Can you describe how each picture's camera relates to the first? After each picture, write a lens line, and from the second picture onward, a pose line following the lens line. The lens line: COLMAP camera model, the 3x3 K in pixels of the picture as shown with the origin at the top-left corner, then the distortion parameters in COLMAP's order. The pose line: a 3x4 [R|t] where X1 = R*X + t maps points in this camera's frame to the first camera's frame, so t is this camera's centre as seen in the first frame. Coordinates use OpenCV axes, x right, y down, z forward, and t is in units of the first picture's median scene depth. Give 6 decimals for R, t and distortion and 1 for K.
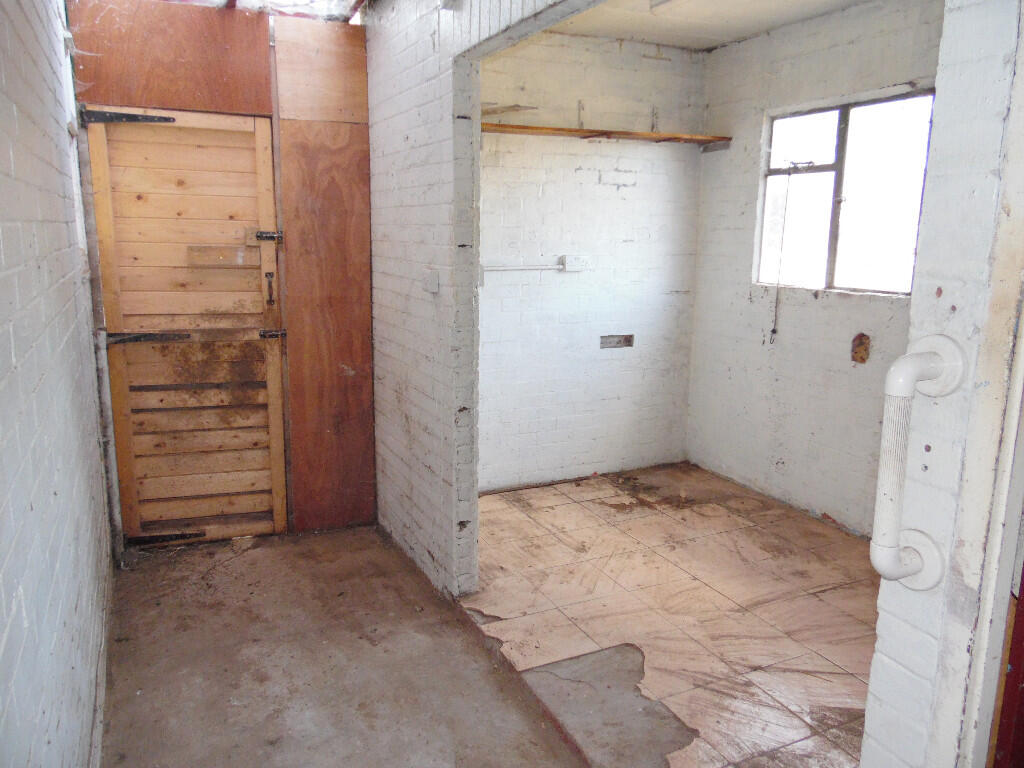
lens RADIAL K [[771.7, 0, 512.9], [0, 771.7, 380.9], [0, 0, 1]] dist [-0.038626, 0.083688]
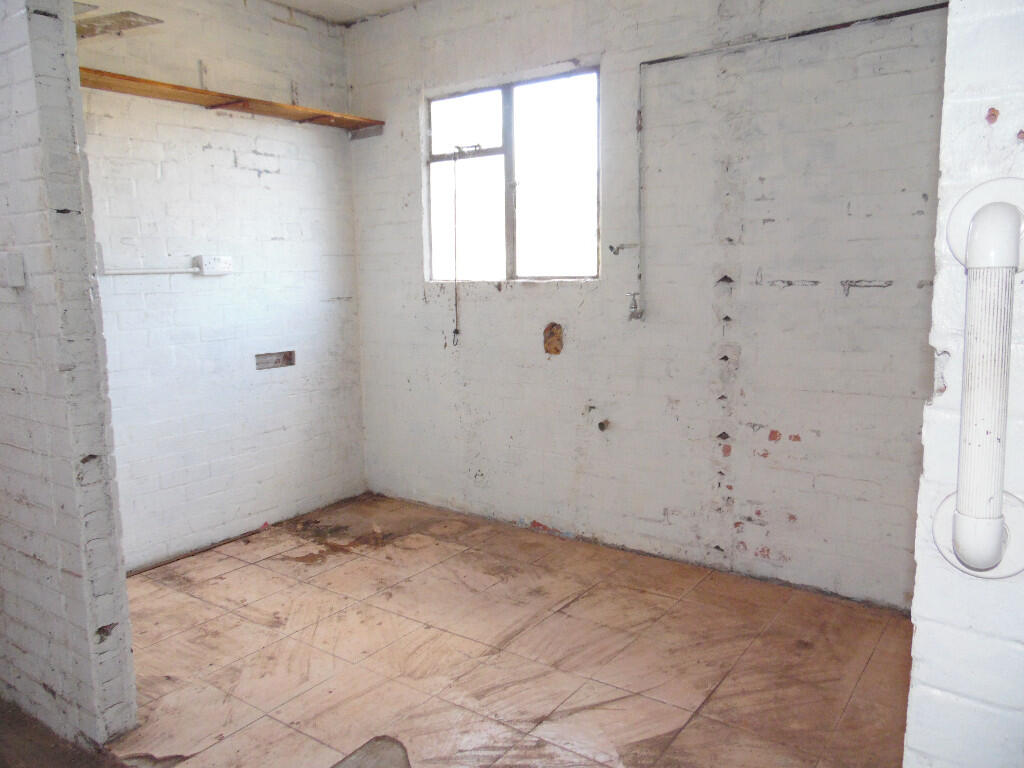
lens RADIAL K [[771.7, 0, 512.9], [0, 771.7, 380.9], [0, 0, 1]] dist [-0.038626, 0.083688]
pose [[0.876516, -0.094980, 0.471909, -0.039360], [0.118874, 0.992687, -0.021000, 0.021627], [-0.466463, 0.074505, 0.881397, 0.184161]]
